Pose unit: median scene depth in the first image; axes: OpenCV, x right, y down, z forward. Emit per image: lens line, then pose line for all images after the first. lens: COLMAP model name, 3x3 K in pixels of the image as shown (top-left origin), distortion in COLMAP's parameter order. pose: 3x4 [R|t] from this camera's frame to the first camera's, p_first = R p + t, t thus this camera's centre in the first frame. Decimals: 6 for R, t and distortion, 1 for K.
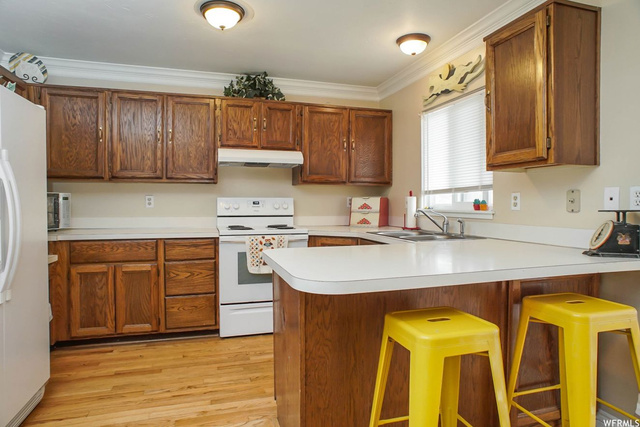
lens RADIAL K [[386.1, 0, 321.0], [0, 386.1, 208.0], [0, 0, 1]] dist [-0.082292, 0.044140]
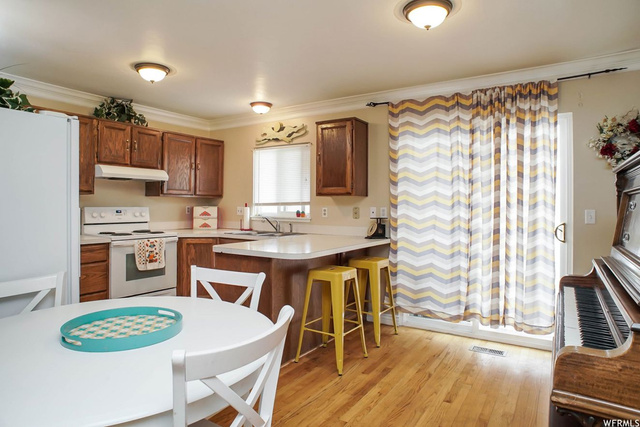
lens RADIAL K [[386.1, 0, 323.6], [0, 386.1, 209.4], [0, 0, 1]] dist [-0.082292, 0.044140]
pose [[0.765500, -0.001385, 0.643434, -0.477352], [-0.000231, 0.999997, 0.002428, -0.025899], [-0.643436, -0.002007, 0.765498, -0.282646]]
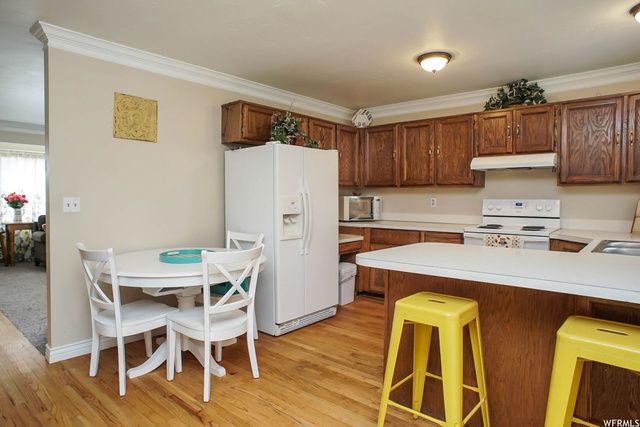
lens RADIAL K [[386.1, 0, 317.4], [0, 386.1, 209.8], [0, 0, 1]] dist [-0.082292, 0.044140]
pose [[0.519651, 0.027136, -0.853948, 0.483984], [-0.009038, 0.999614, 0.026265, -0.023032], [0.854331, -0.005931, 0.519696, -0.015863]]
